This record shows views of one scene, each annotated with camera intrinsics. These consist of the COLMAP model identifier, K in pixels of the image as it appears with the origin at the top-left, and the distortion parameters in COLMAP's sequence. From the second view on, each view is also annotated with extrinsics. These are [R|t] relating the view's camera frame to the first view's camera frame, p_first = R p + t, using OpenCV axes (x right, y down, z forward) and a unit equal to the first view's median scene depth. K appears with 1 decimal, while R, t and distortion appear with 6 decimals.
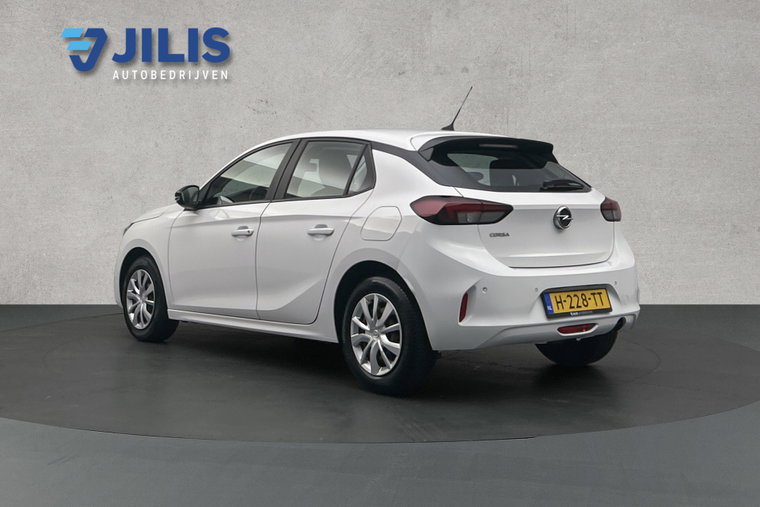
lens RADIAL K [[594.4, 0, 380.1], [0, 594.4, 253.5], [0, 0, 1]] dist [-0.000509, 0.000456]
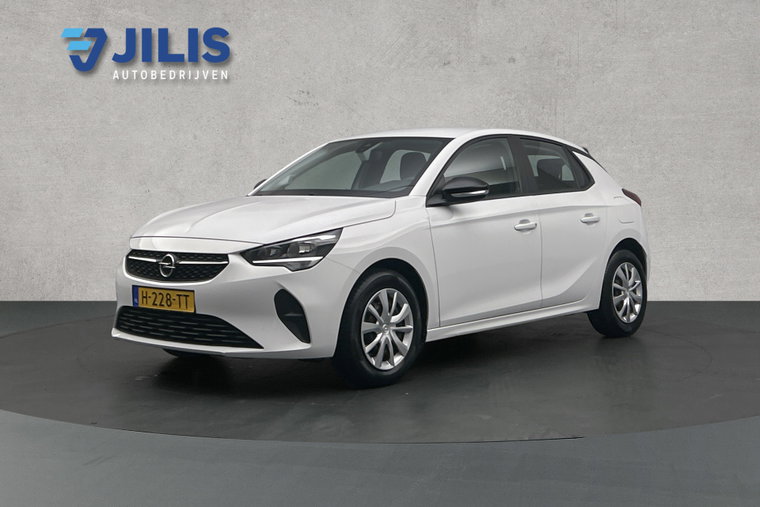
lens RADIAL K [[594.4, 0, 379.9], [0, 594.4, 253.6], [0, 0, 1]] dist [-0.000509, 0.000456]
pose [[1.000000, 0.000040, -0.000488, -0.072782], [-0.000040, 1.000000, 0.000127, 0.007967], [0.000488, -0.000127, 1.000000, 0.026092]]
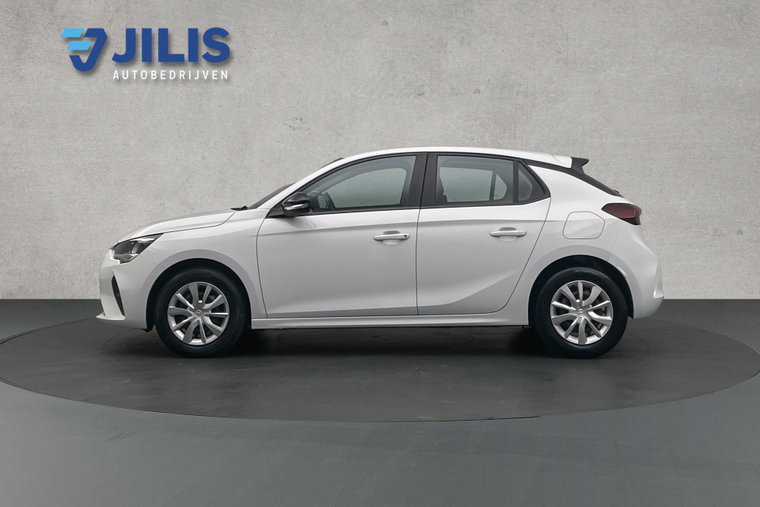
lens RADIAL K [[594.4, 0, 380.2], [0, 594.4, 254.4], [0, 0, 1]] dist [-0.000509, 0.000456]
pose [[1.000000, 0.000106, -0.000079, -0.040658], [-0.000106, 0.999999, 0.001117, -0.000521], [0.000079, -0.001117, 0.999999, -0.128425]]
